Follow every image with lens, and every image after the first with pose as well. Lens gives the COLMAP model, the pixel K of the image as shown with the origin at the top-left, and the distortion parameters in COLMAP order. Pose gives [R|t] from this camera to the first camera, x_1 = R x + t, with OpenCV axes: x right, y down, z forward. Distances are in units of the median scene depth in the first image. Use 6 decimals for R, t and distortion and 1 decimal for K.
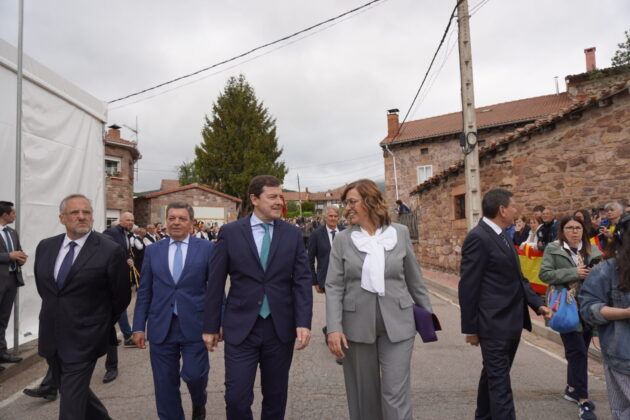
lens RADIAL K [[428.4, 0, 328.5], [0, 428.4, 217.8], [0, 0, 1]] dist [-0.053111, 0.026283]
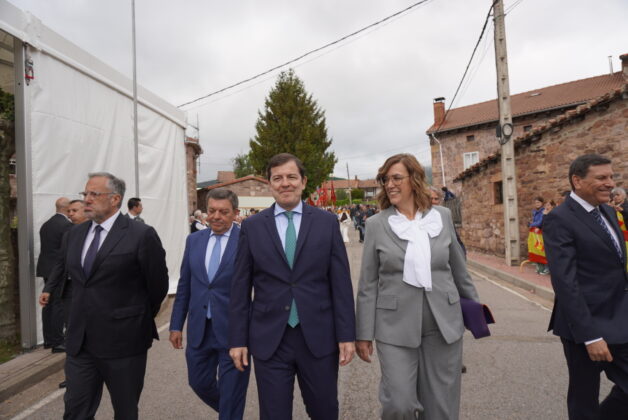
lens RADIAL K [[429.4, 0, 323.9], [0, 429.4, 215.7], [0, 0, 1]] dist [-0.022127, 0.009968]
pose [[0.991880, -0.014022, -0.126405, 0.002667], [0.017080, 0.999586, 0.023137, -0.000220], [0.126028, -0.025108, 0.991709, -0.050362]]
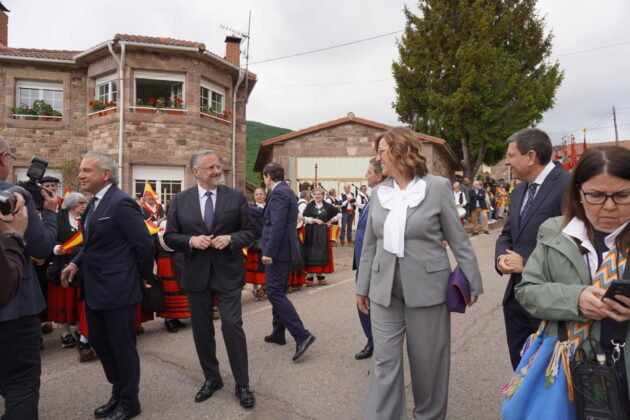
lens RADIAL K [[428.4, 0, 314.9], [0, 428.4, 211.1], [0, 0, 1]] dist [-0.053111, 0.026283]
pose [[0.747897, 0.021049, -0.663481, 0.018102], [0.021413, 0.998212, 0.055805, 0.010892], [0.663469, -0.055944, 0.746109, 0.556487]]
